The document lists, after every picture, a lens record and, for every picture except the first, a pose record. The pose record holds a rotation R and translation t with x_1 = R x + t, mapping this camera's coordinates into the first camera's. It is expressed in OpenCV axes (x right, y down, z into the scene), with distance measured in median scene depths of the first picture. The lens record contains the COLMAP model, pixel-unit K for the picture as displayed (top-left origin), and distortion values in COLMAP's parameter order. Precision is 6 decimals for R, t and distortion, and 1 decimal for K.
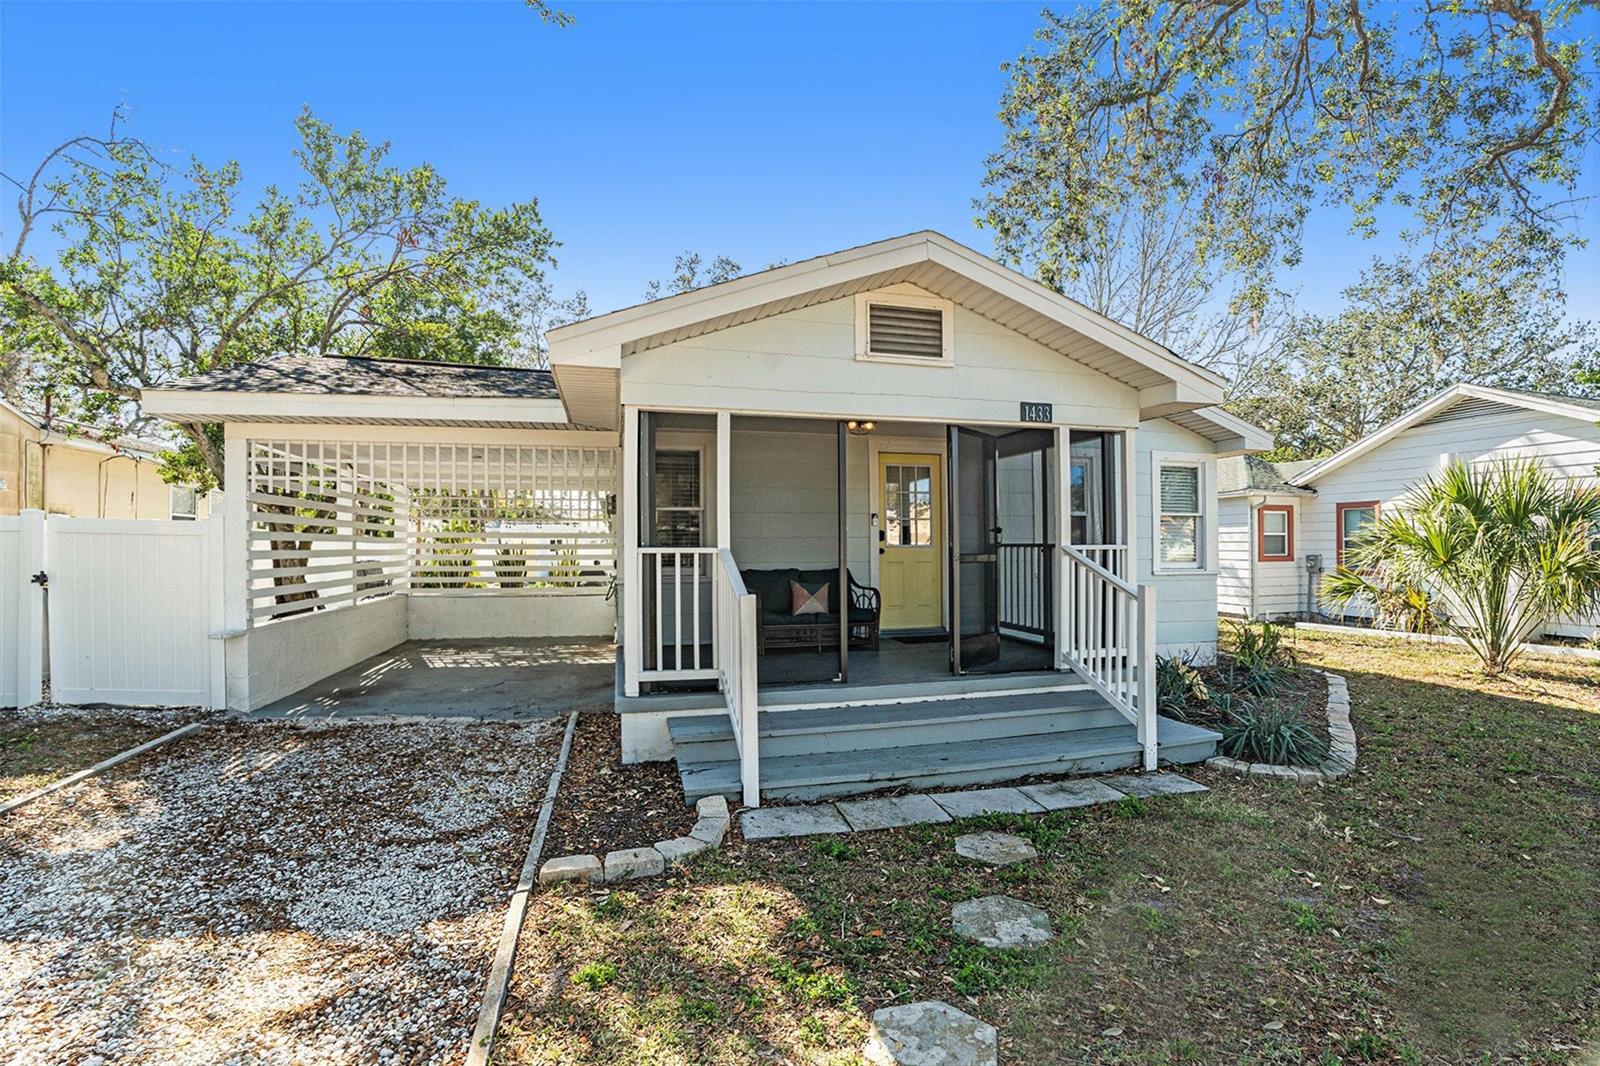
lens RADIAL K [[732.3, 0, 805.9], [0, 732.3, 535.1], [0, 0, 1]] dist [-0.064927, 0.010221]
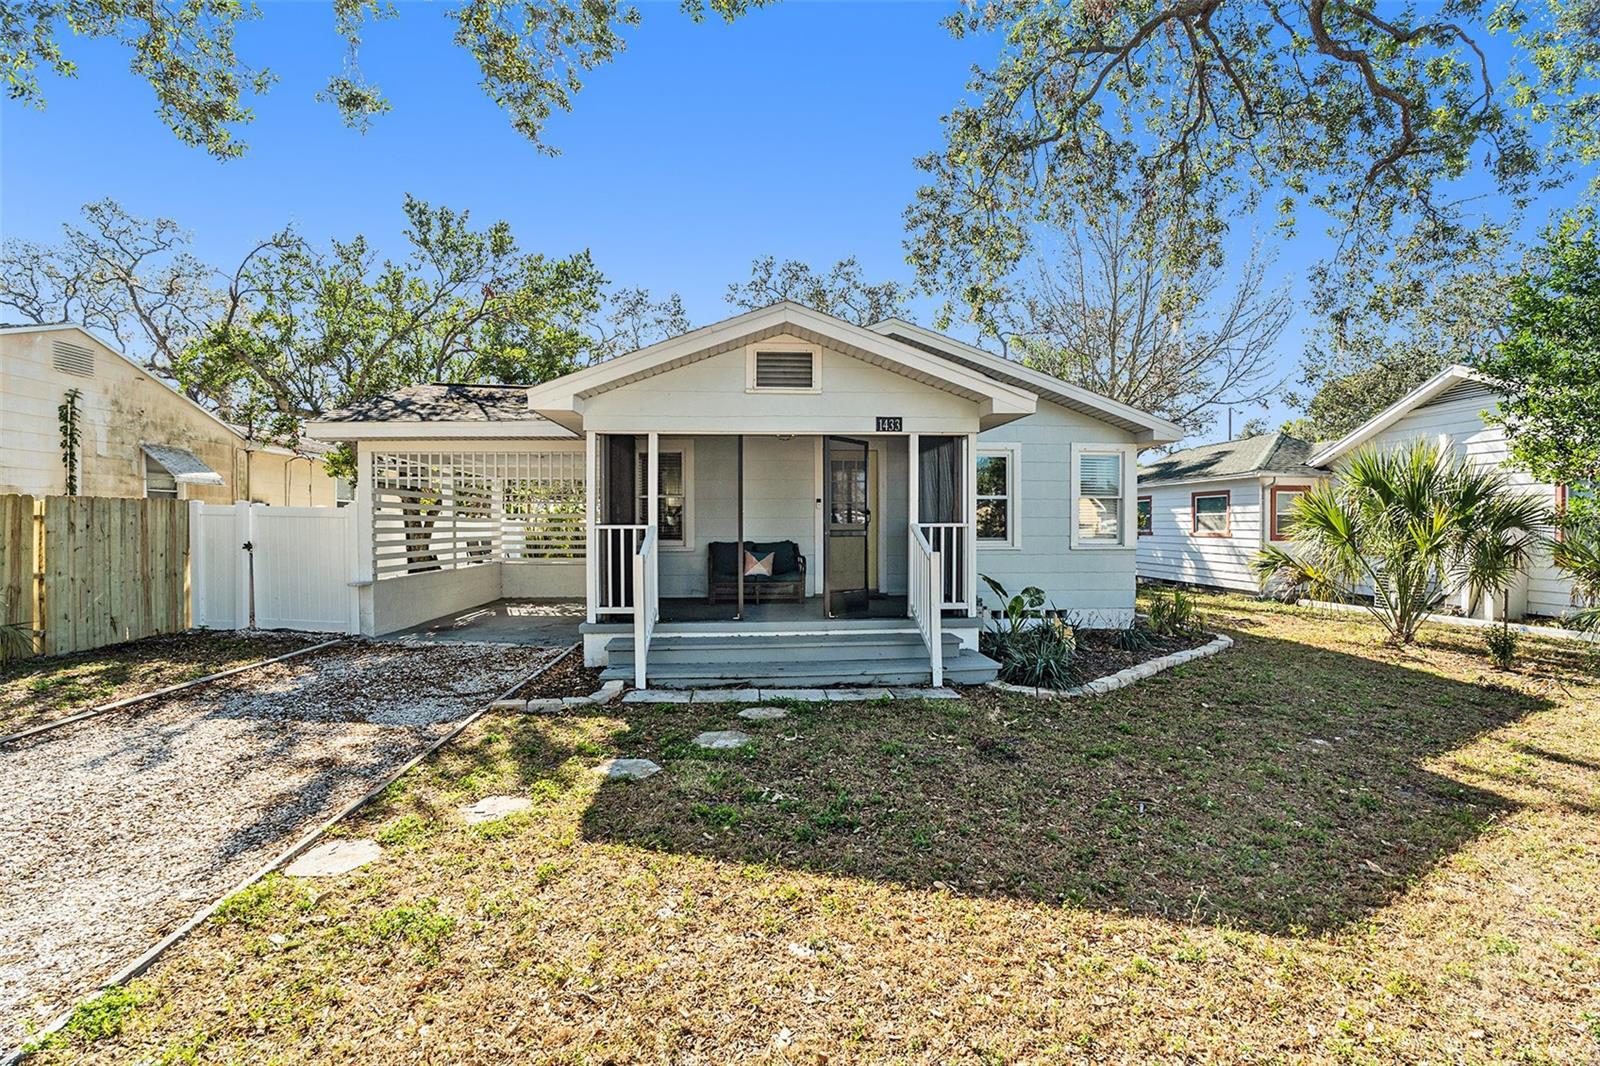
lens RADIAL K [[730.9, 0, 797.4], [0, 730.9, 529.6], [0, 0, 1]] dist [-0.062402, 0.011172]
pose [[0.984113, 0.001682, -0.177536, 0.359265], [0.002043, 0.999782, 0.020795, -0.002970], [0.177532, -0.020827, 0.983895, -0.325024]]
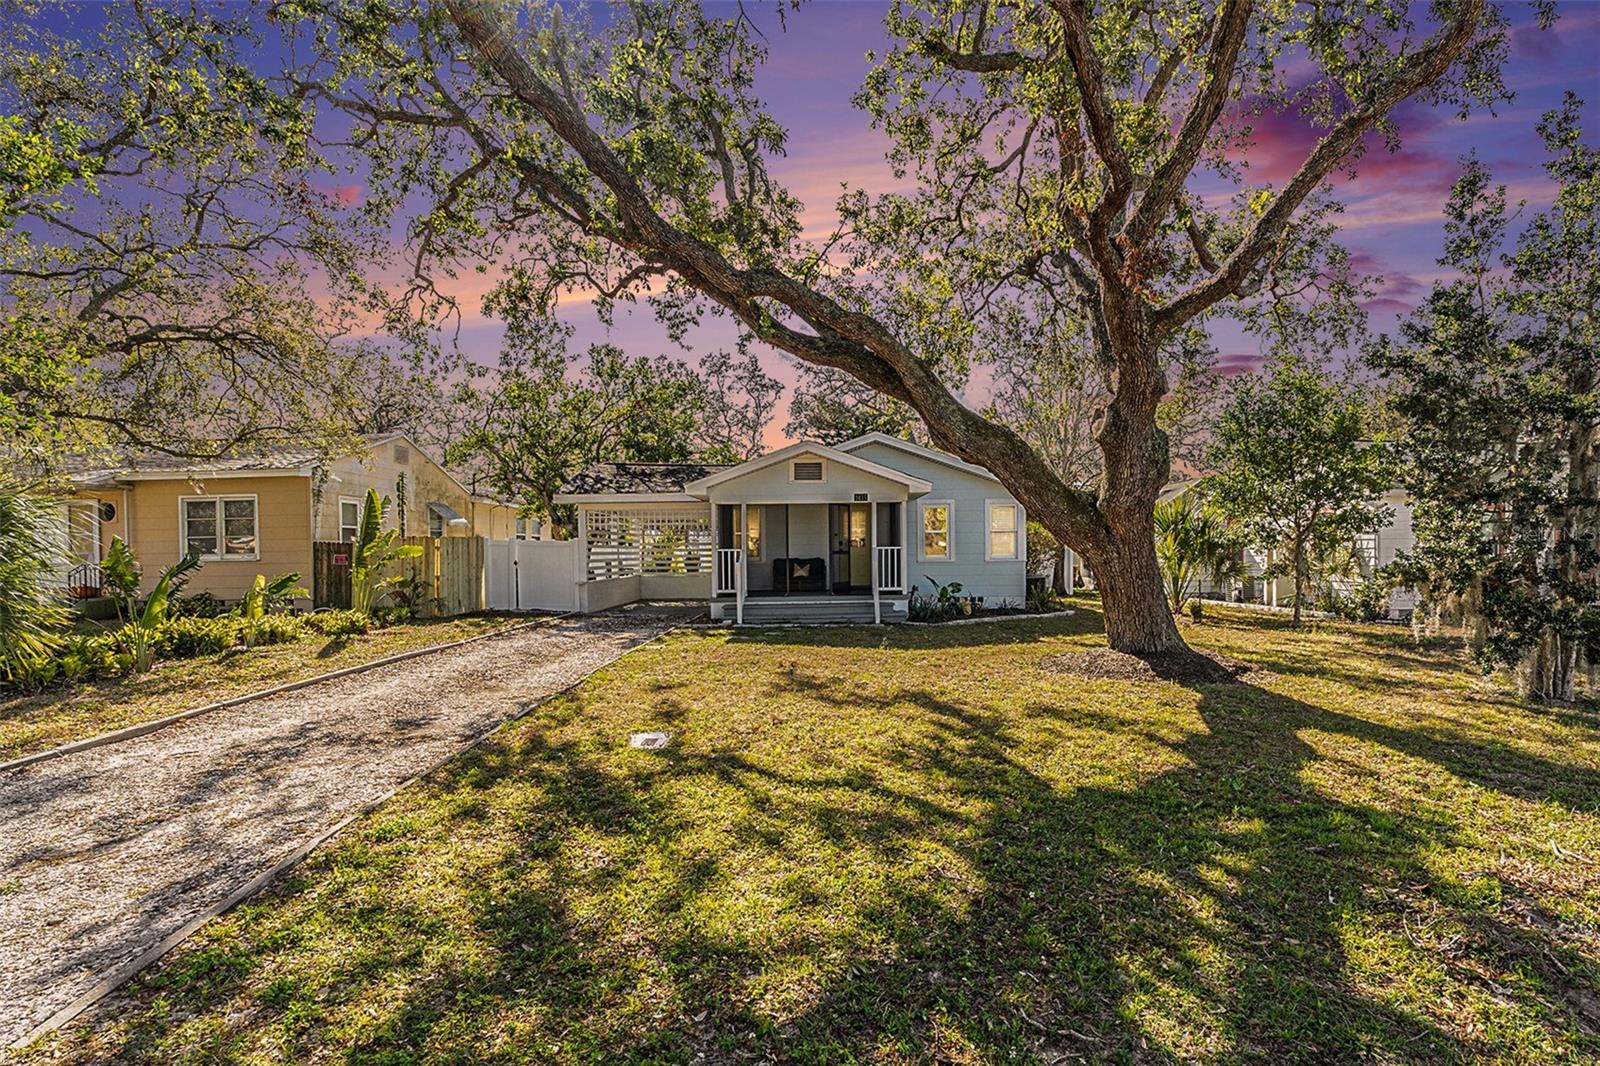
lens RADIAL K [[774.7, 0, 849.0], [0, 774.7, 549.3], [0, 0, 1]] dist [-0.066618, 0.000230]
pose [[0.974668, -0.007935, -0.223514, 0.835113], [0.011060, 0.999858, 0.012735, -0.014312], [0.223381, -0.014884, 0.974618, -1.635809]]
